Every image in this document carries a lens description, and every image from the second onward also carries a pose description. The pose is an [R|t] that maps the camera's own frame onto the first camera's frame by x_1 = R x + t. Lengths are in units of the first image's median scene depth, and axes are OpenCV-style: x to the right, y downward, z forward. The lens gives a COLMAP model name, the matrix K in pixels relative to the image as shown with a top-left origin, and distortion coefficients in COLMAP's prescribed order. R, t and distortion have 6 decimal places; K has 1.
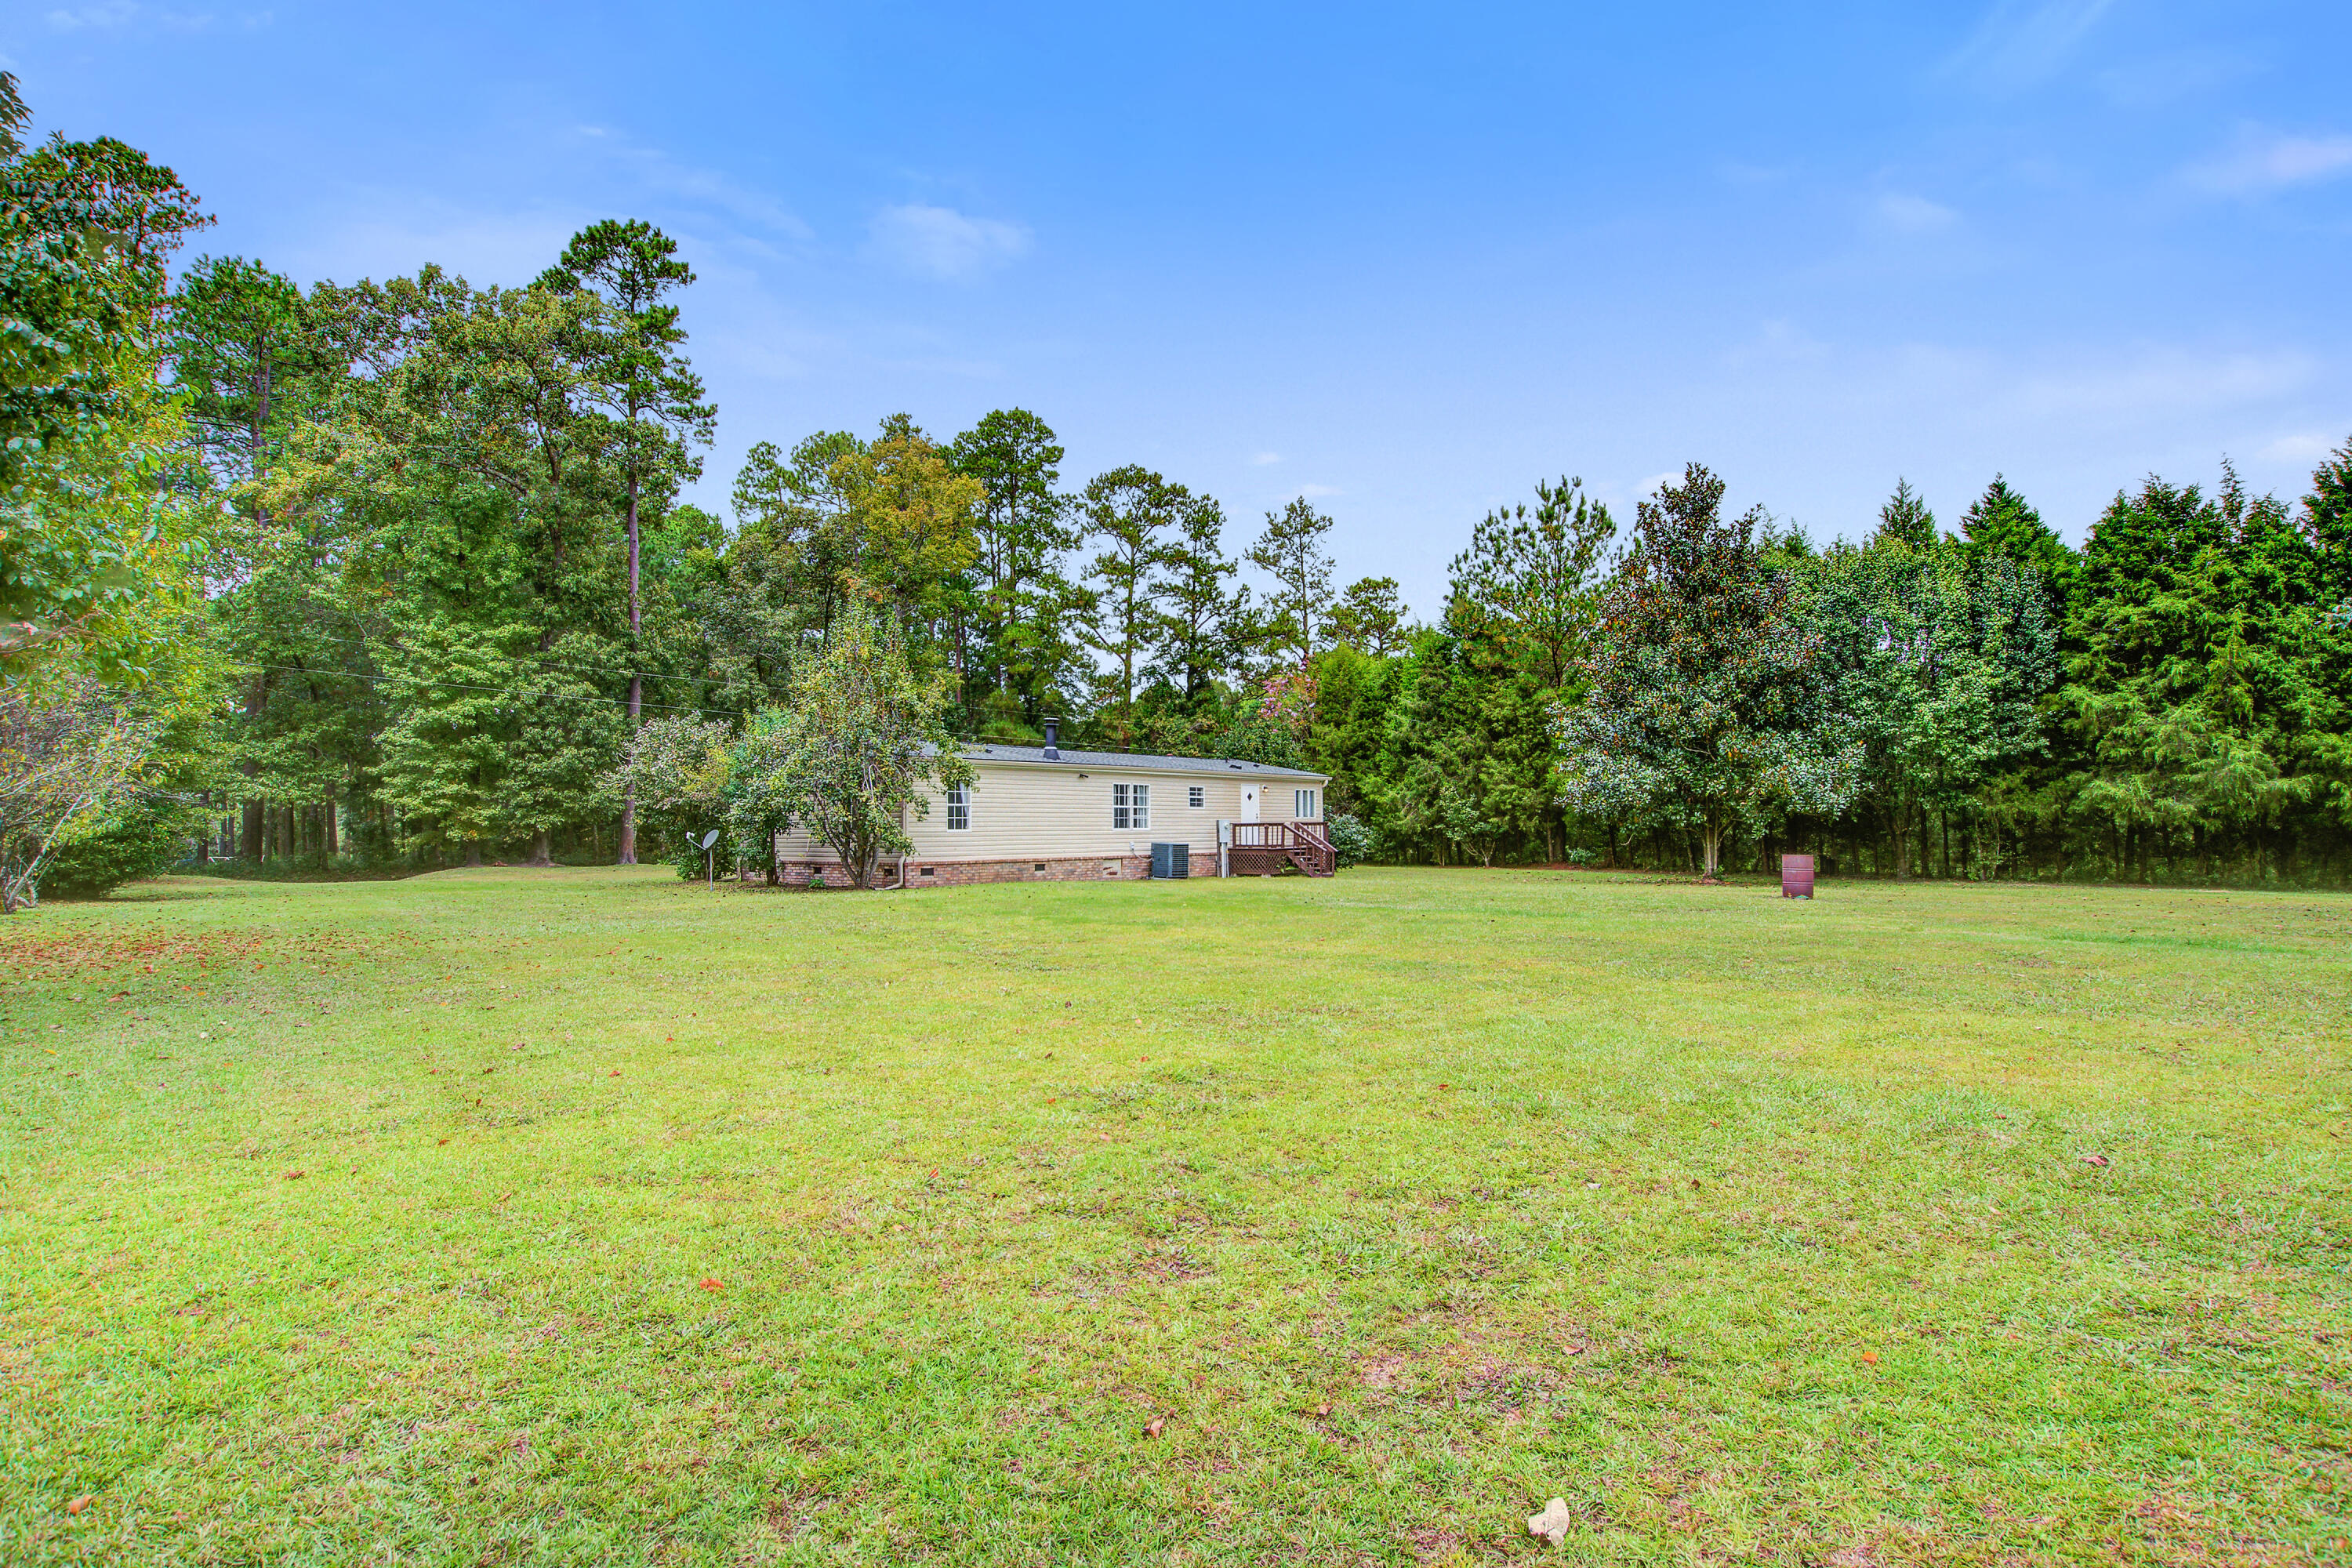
lens RADIAL K [[1153.4, 0, 1177.6], [0, 1153.4, 780.7], [0, 0, 1]] dist [0.001427, 0.000022]
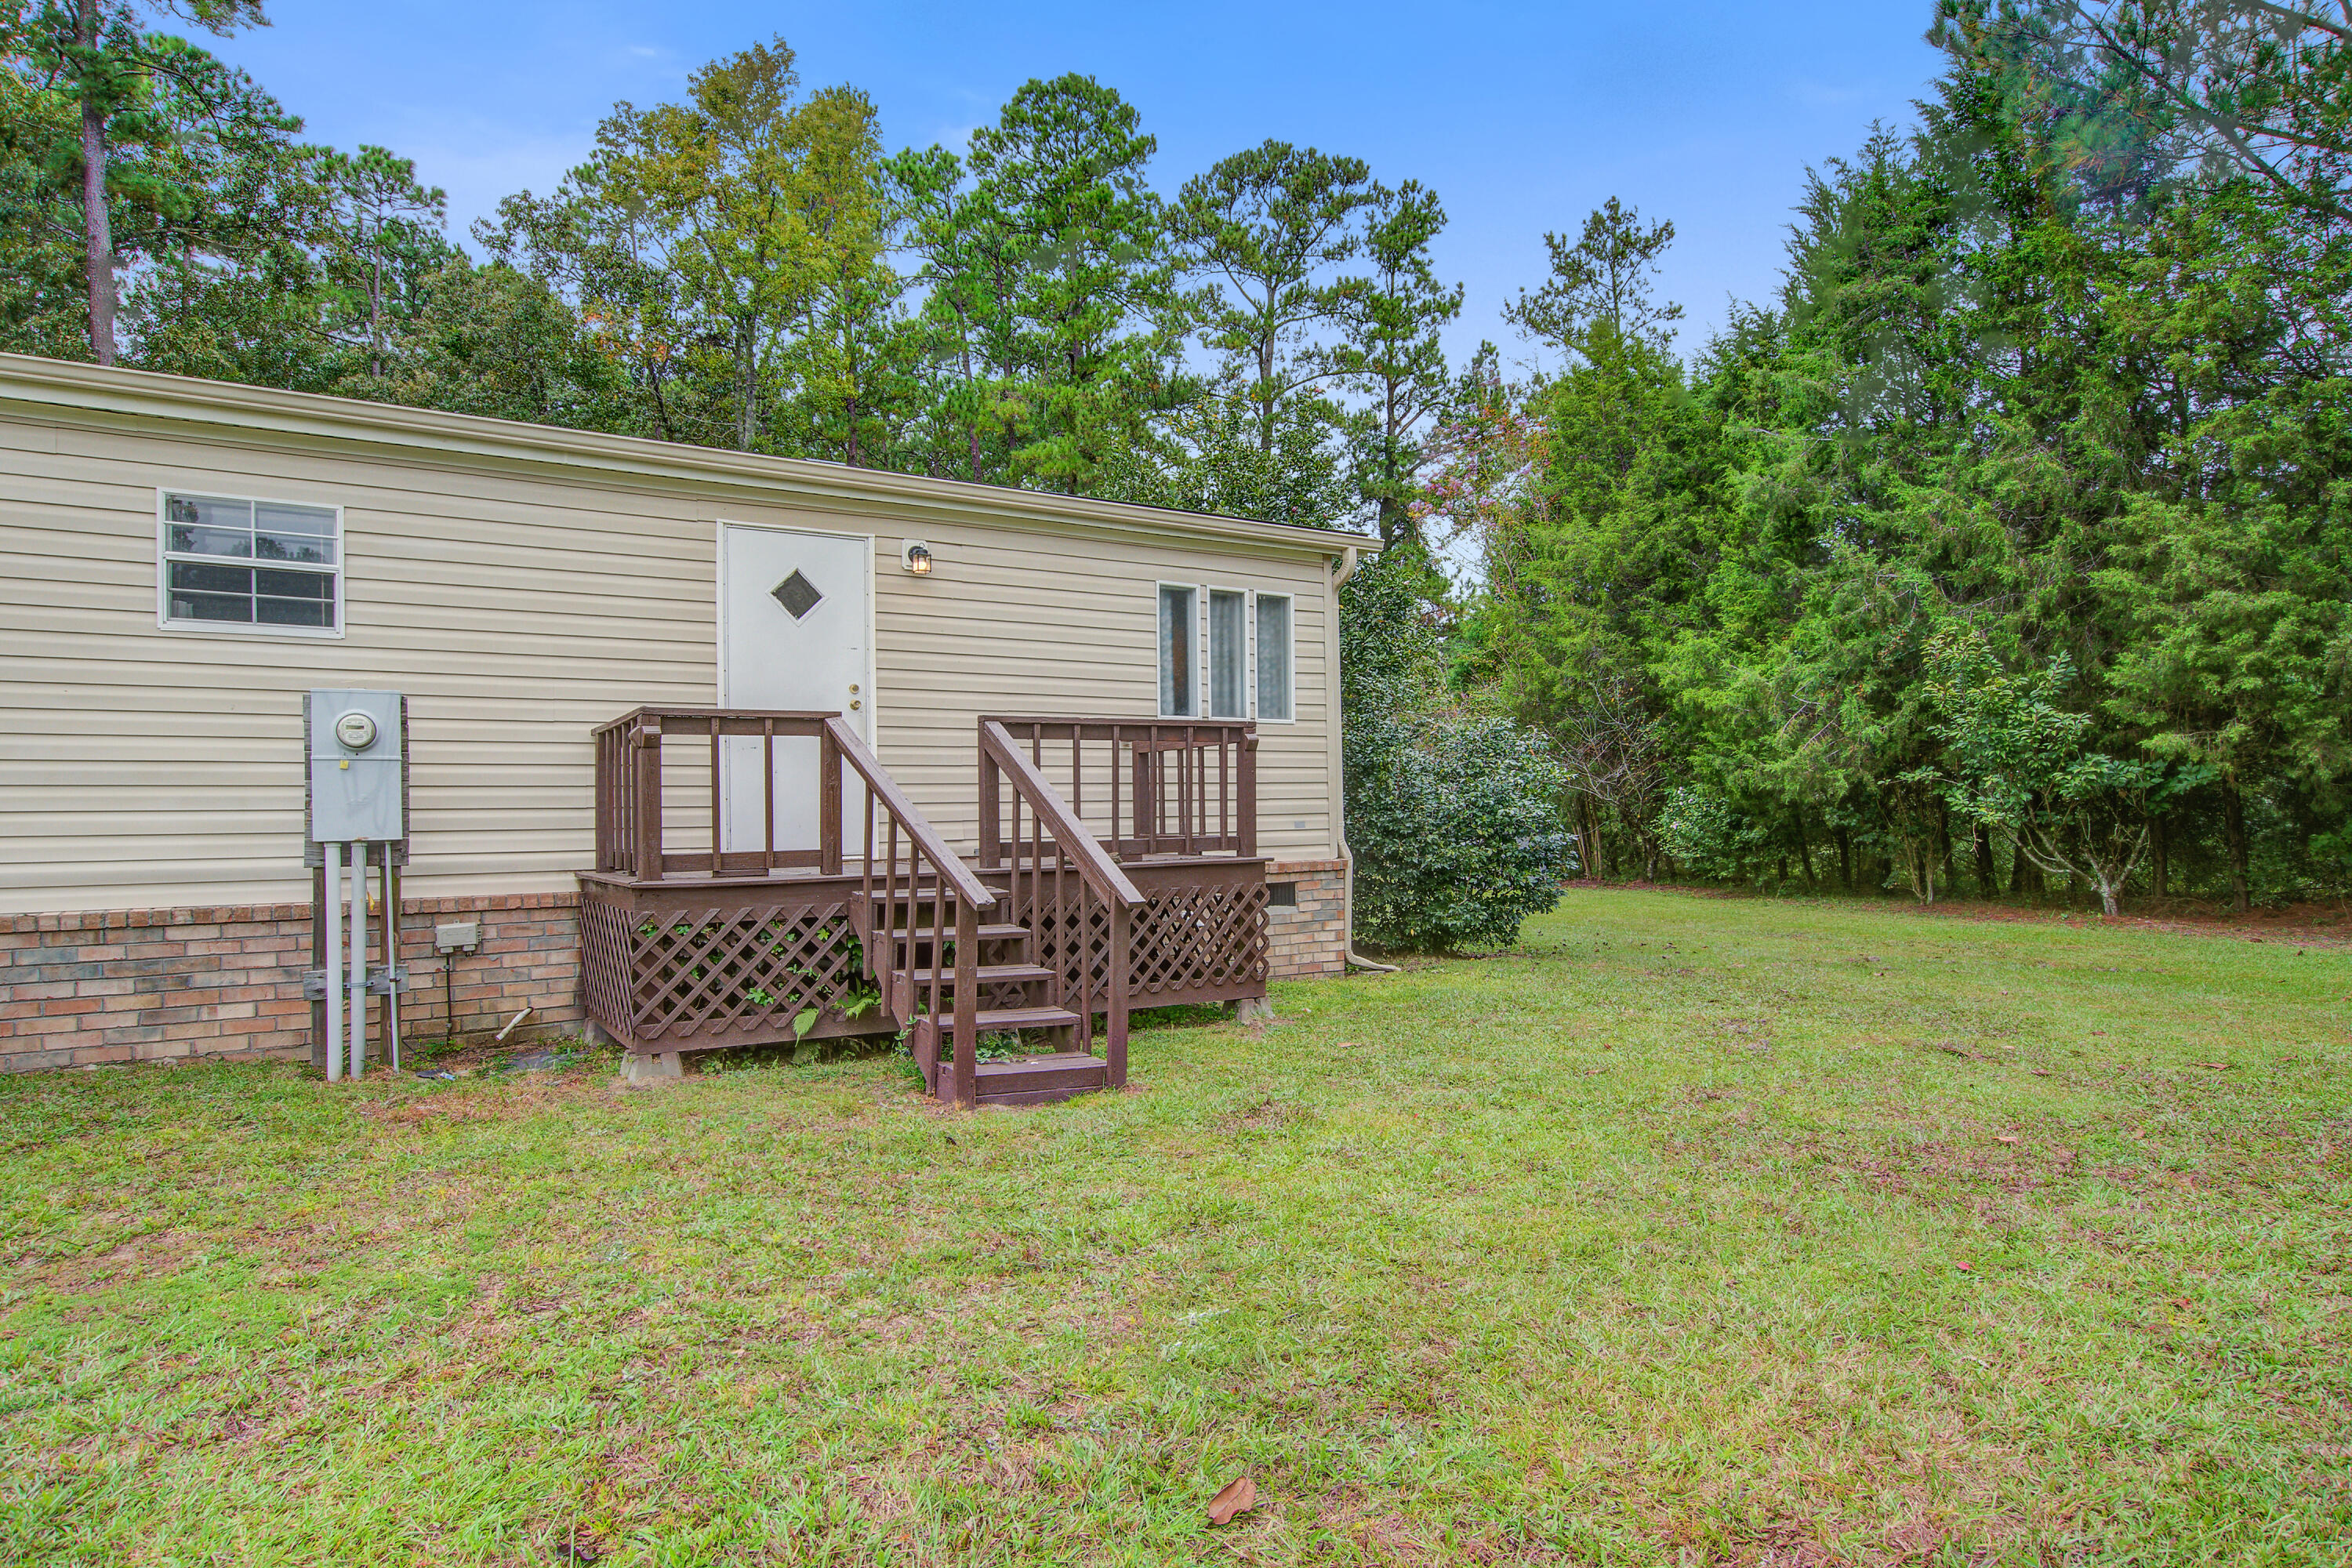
lens RADIAL K [[1266.7, 0, 1169.8], [0, 1266.7, 802.3], [0, 0, 1]] dist [-0.002898, -0.000217]
pose [[0.957180, -0.009434, -0.289341, 0.124572], [0.019175, 0.999340, 0.030851, 0.029434], [0.288859, -0.035078, 0.956729, 0.576758]]
